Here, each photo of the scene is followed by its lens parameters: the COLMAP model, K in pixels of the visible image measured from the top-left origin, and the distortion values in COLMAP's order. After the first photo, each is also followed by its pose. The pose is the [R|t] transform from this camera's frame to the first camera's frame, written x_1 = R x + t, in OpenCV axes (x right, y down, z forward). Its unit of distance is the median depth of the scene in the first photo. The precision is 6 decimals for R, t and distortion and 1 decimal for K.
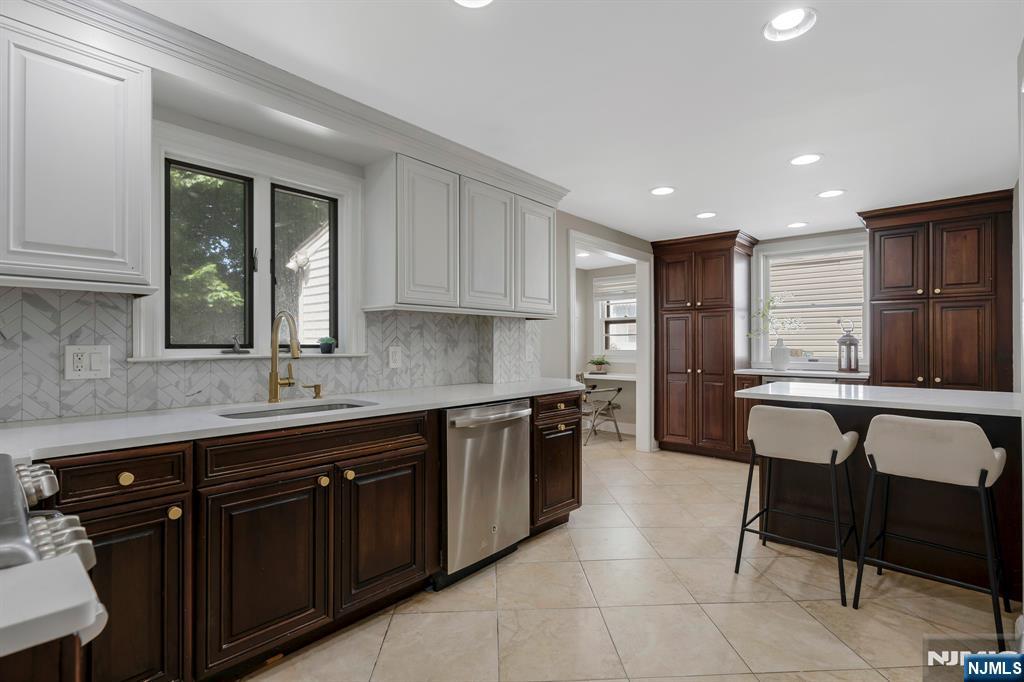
lens RADIAL K [[479.1, 0, 513.8], [0, 479.1, 335.8], [0, 0, 1]] dist [-0.002115, -0.000112]
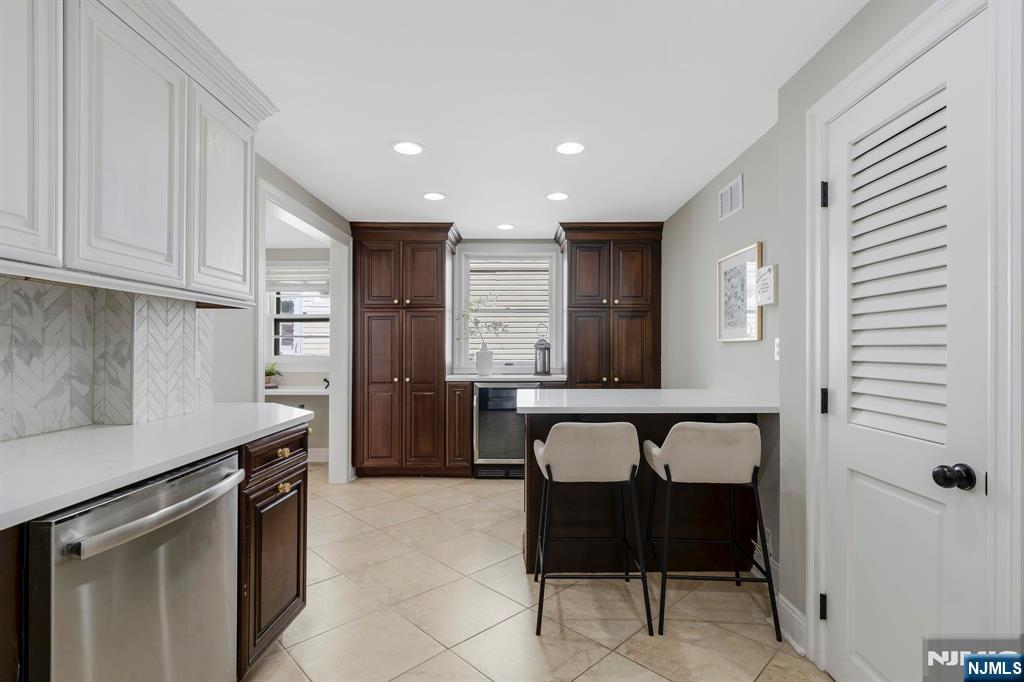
lens RADIAL K [[489.4, 0, 512.0], [0, 489.4, 341.0], [0, 0, 1]] dist [-0.010253, 0.000544]
pose [[0.745770, 0.008574, 0.666148, -0.078661], [-0.010555, 0.999944, -0.001053, 0.004030], [-0.666120, -0.006246, 0.745819, 0.291414]]
